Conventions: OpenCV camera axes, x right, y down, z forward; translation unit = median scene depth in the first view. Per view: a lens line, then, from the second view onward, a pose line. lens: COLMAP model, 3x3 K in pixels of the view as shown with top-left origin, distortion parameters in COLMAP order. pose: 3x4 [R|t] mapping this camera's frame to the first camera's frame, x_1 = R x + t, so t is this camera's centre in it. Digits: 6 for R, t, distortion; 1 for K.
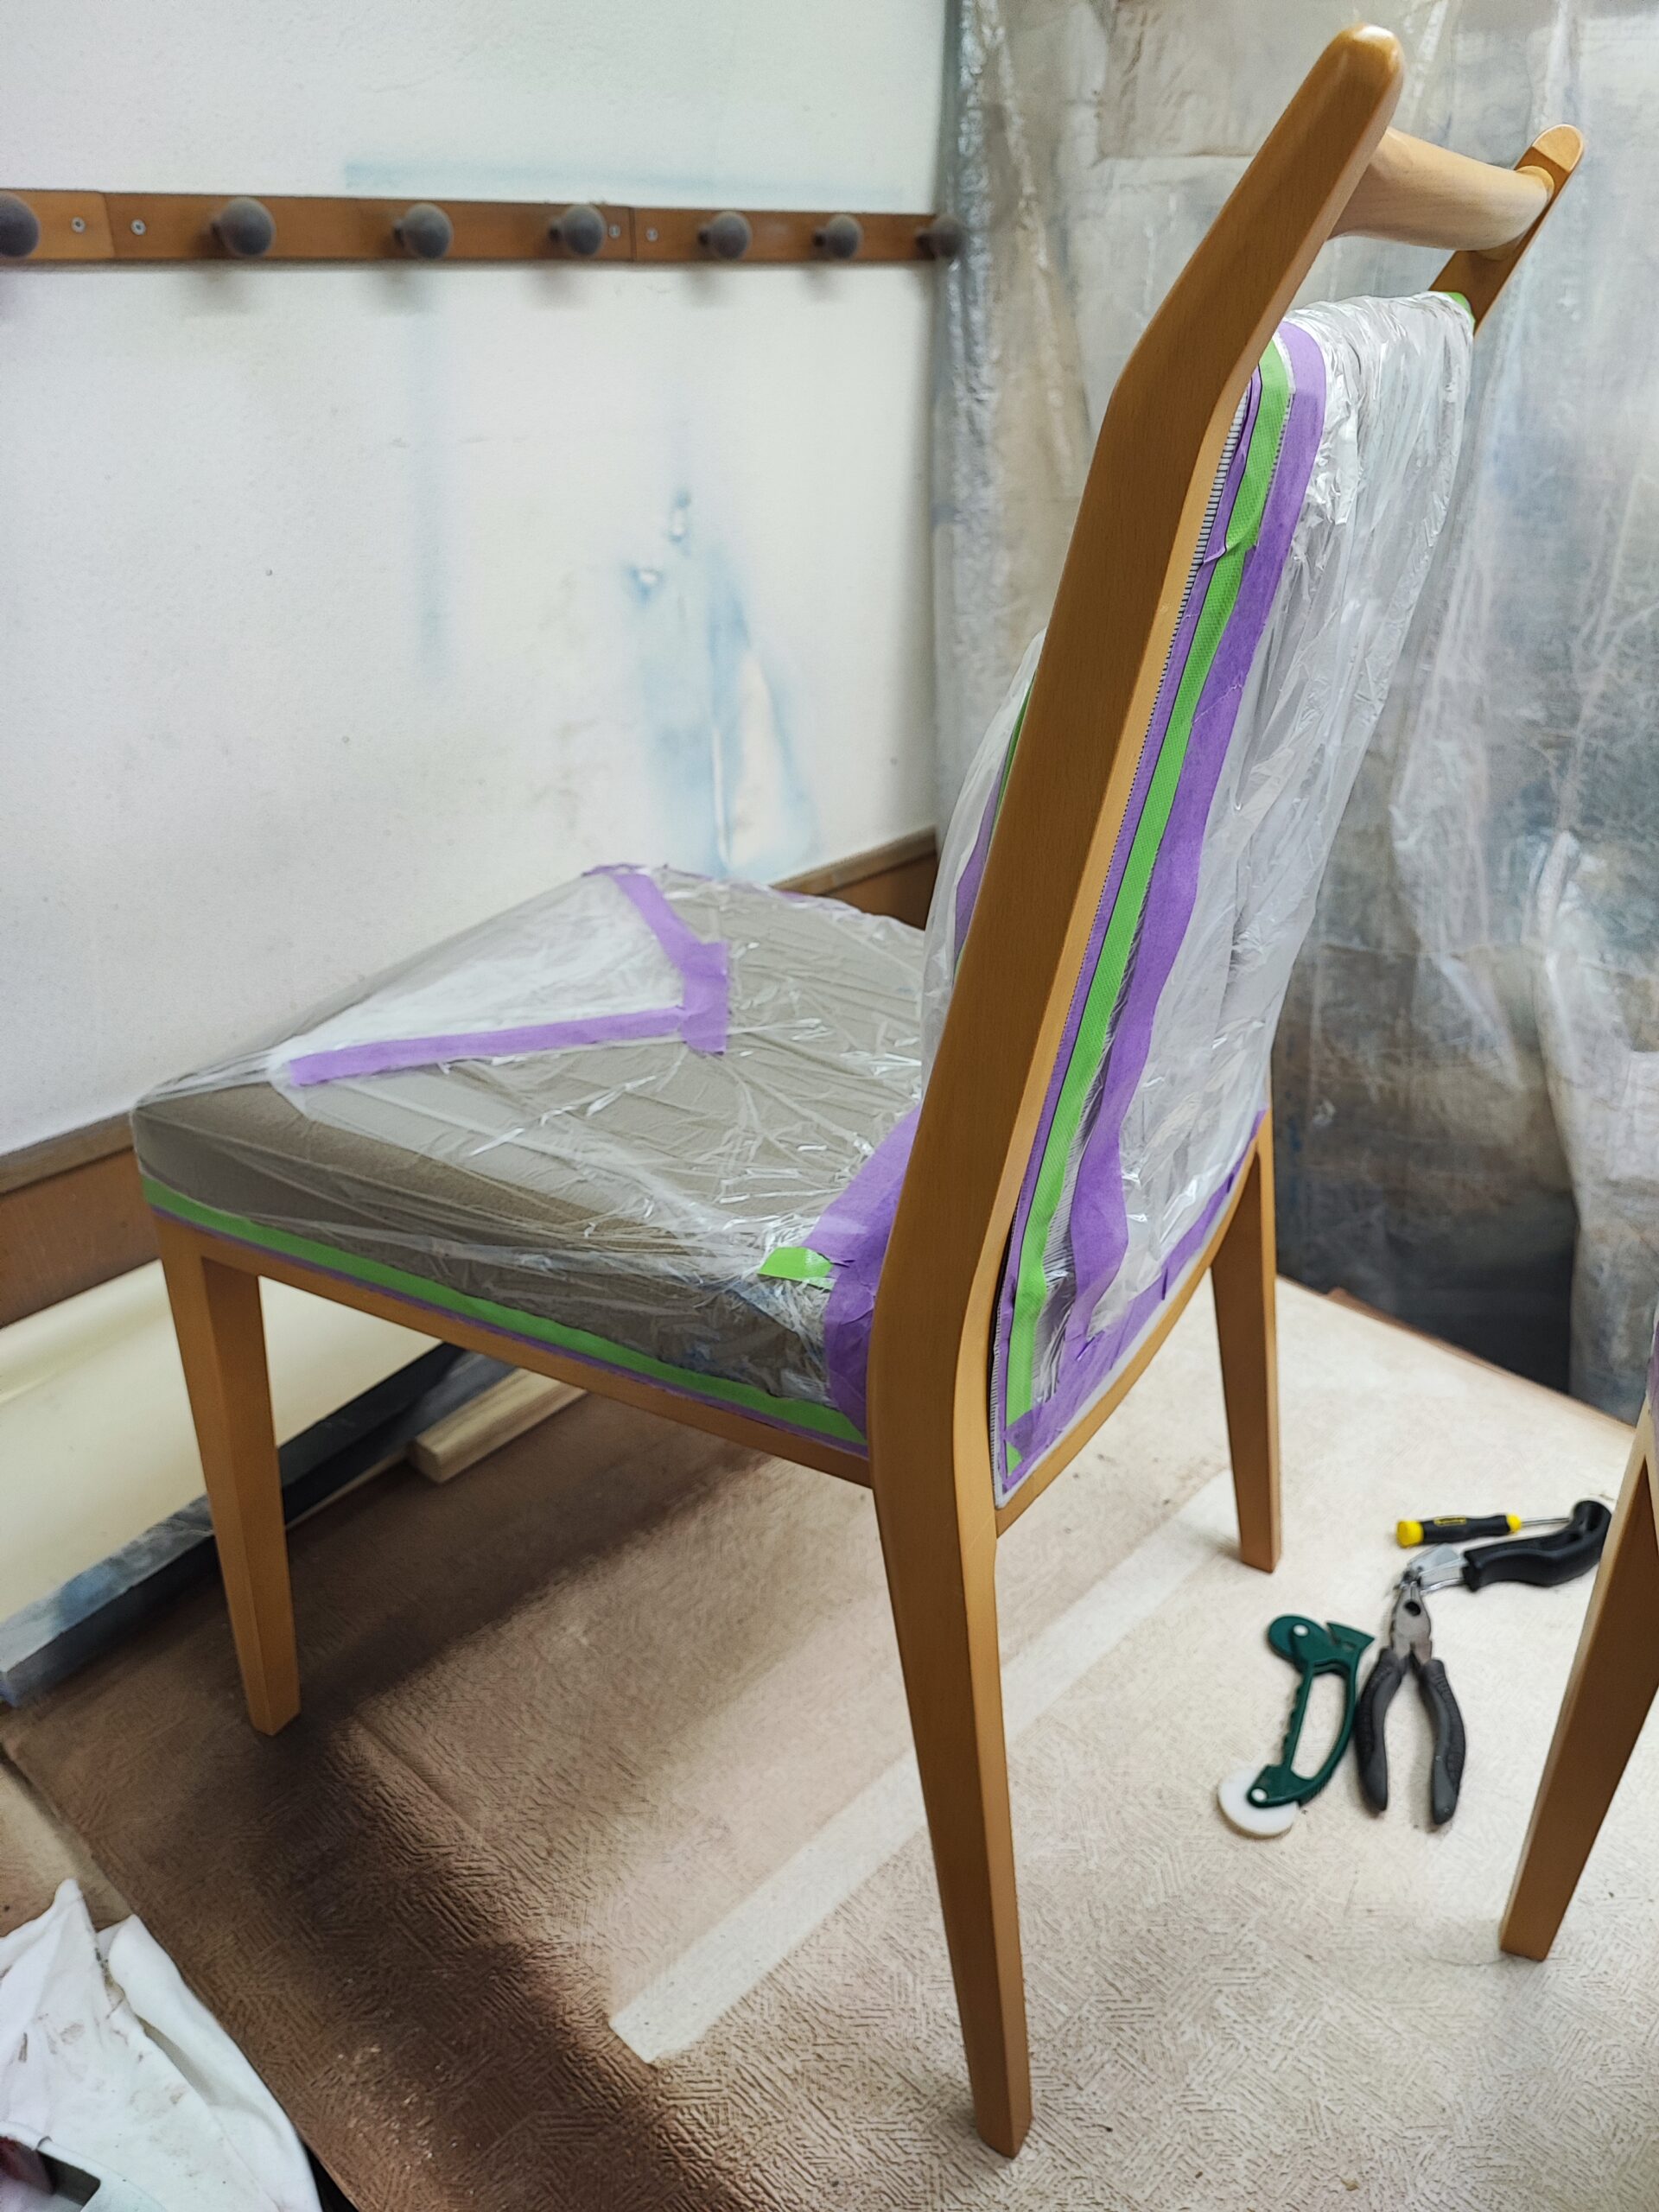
lens RADIAL K [[1652.6, 0, 829.9], [0, 1652.6, 1103.6], [0, 0, 1]] dist [0.011895, 0.002783]
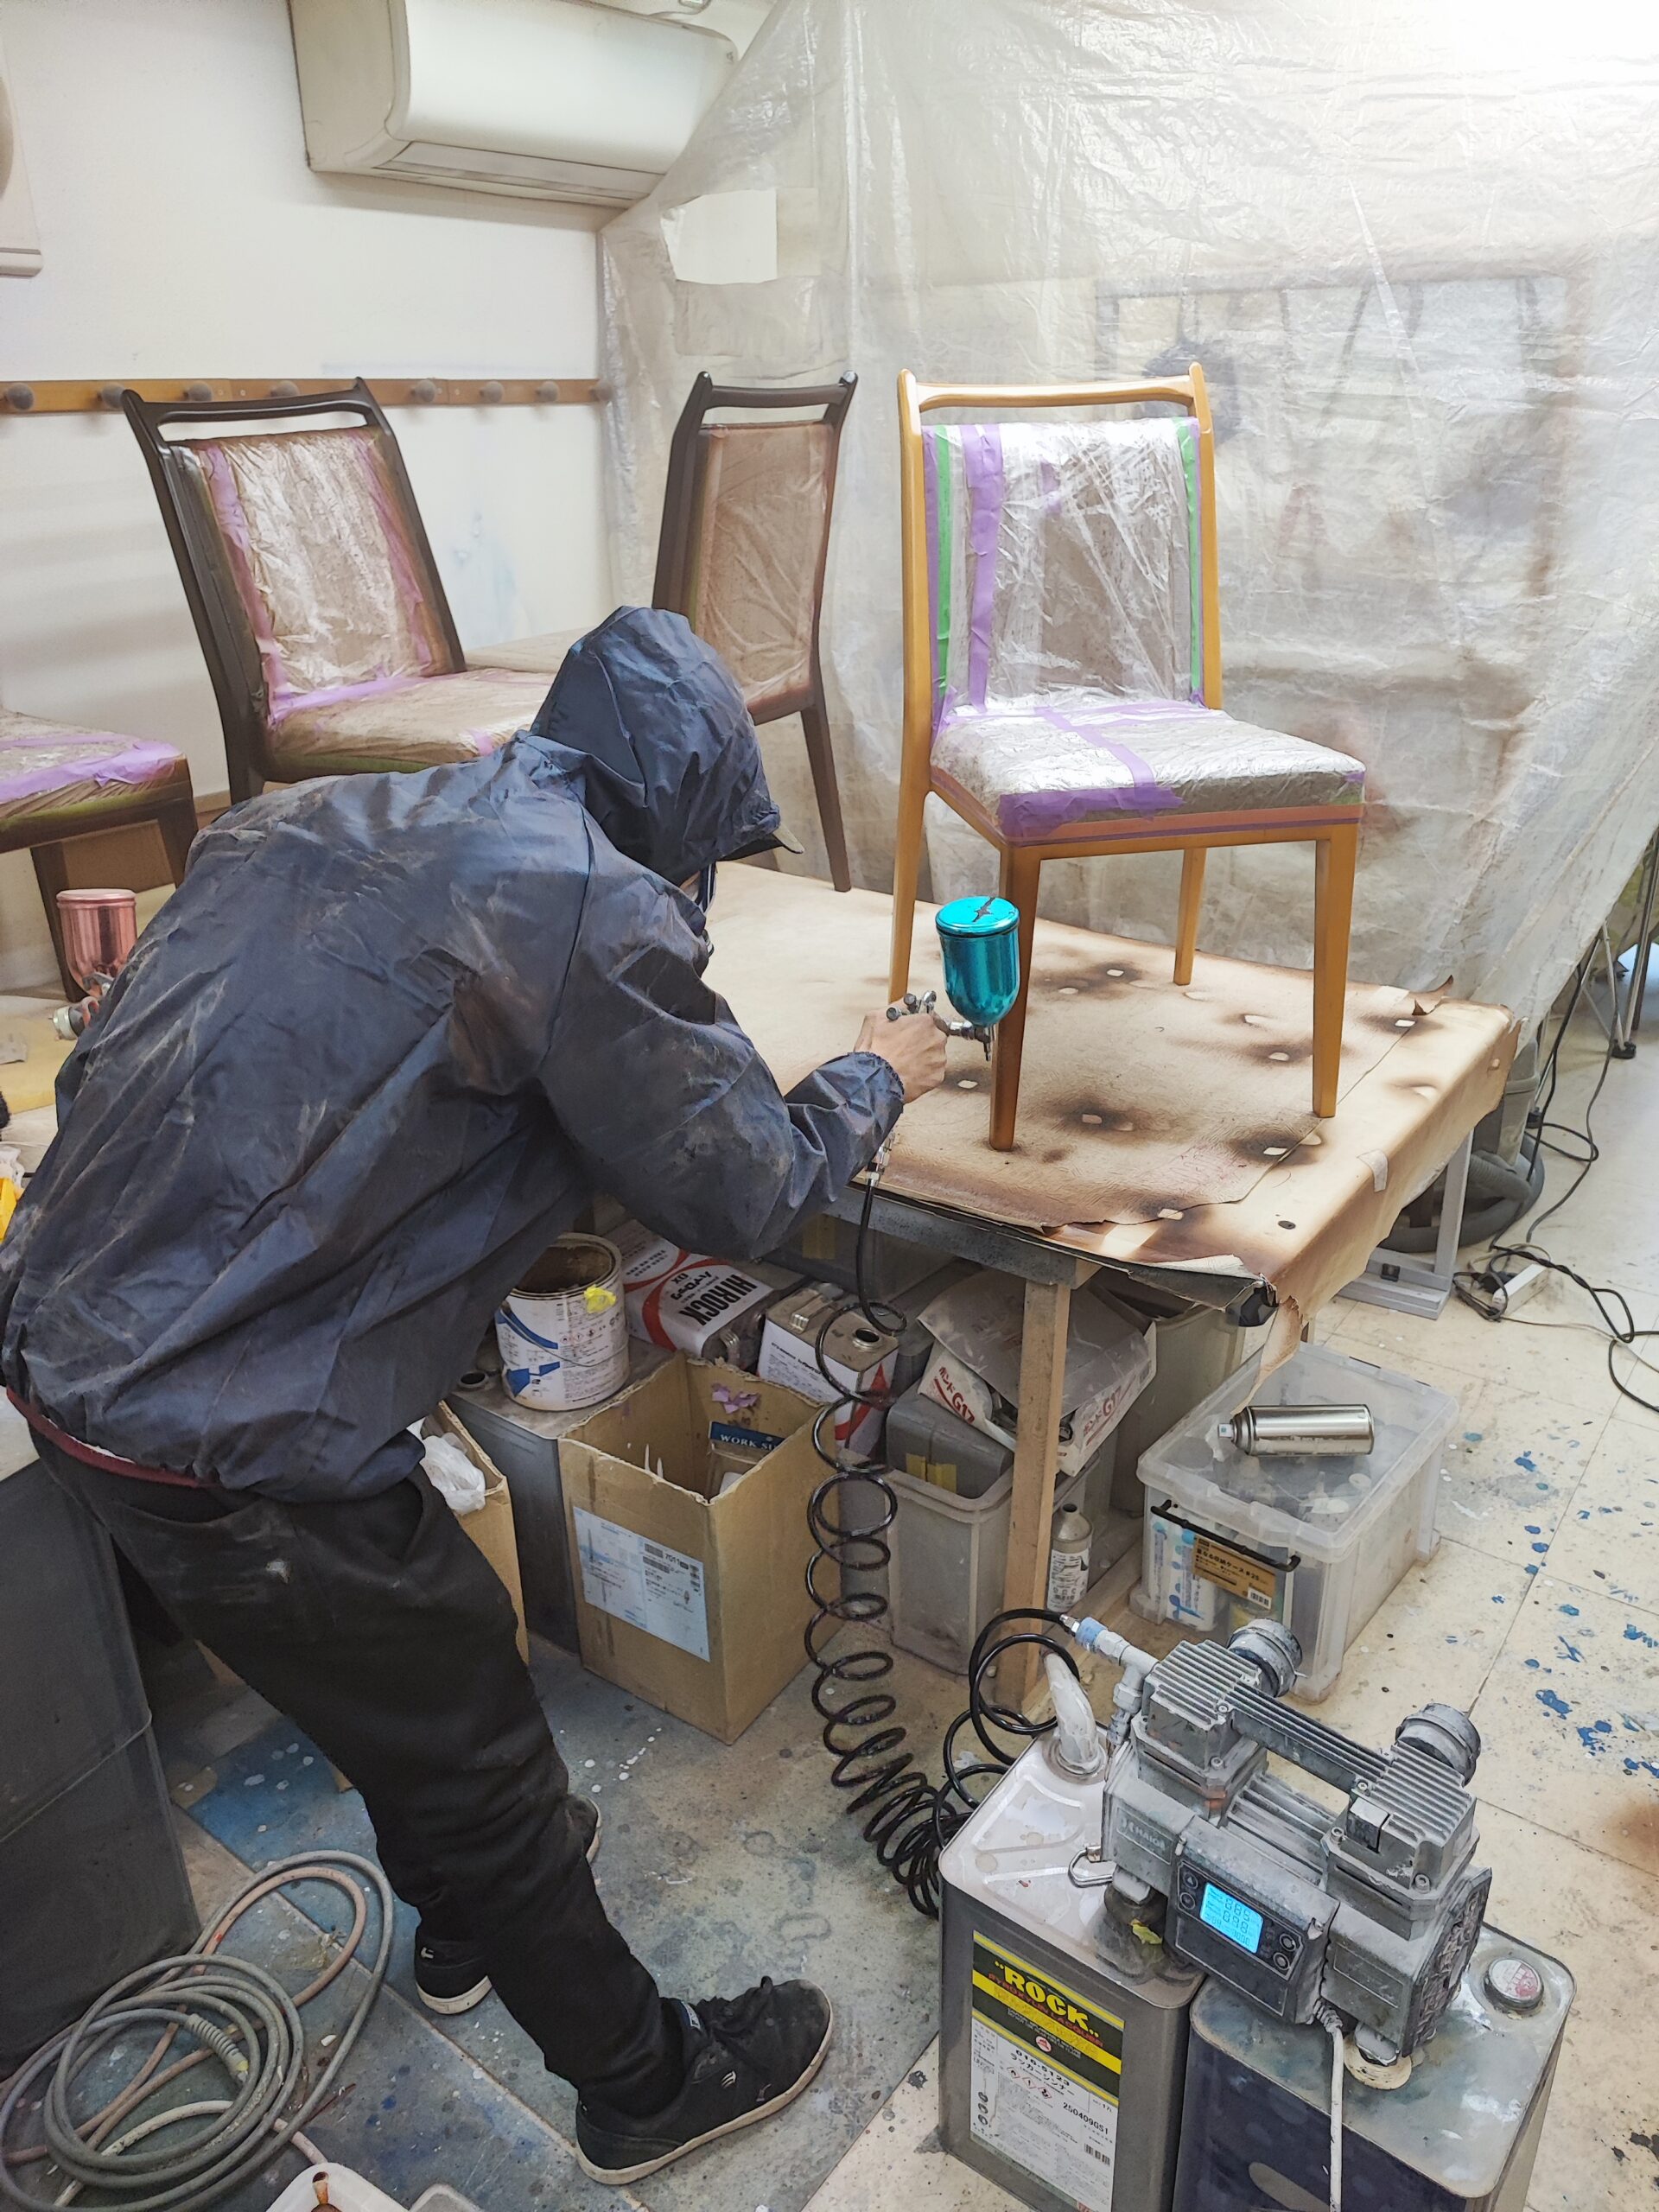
lens RADIAL K [[1652.6, 0, 828.9], [0, 1652.6, 1108.8], [0, 0, 1]] dist [0.011895, 0.002783]
pose [[0.990630, -0.068753, 0.118005, 0.044068], [0.076692, 0.994992, -0.064100, 0.480282], [-0.113007, 0.072550, 0.990942, -0.931551]]
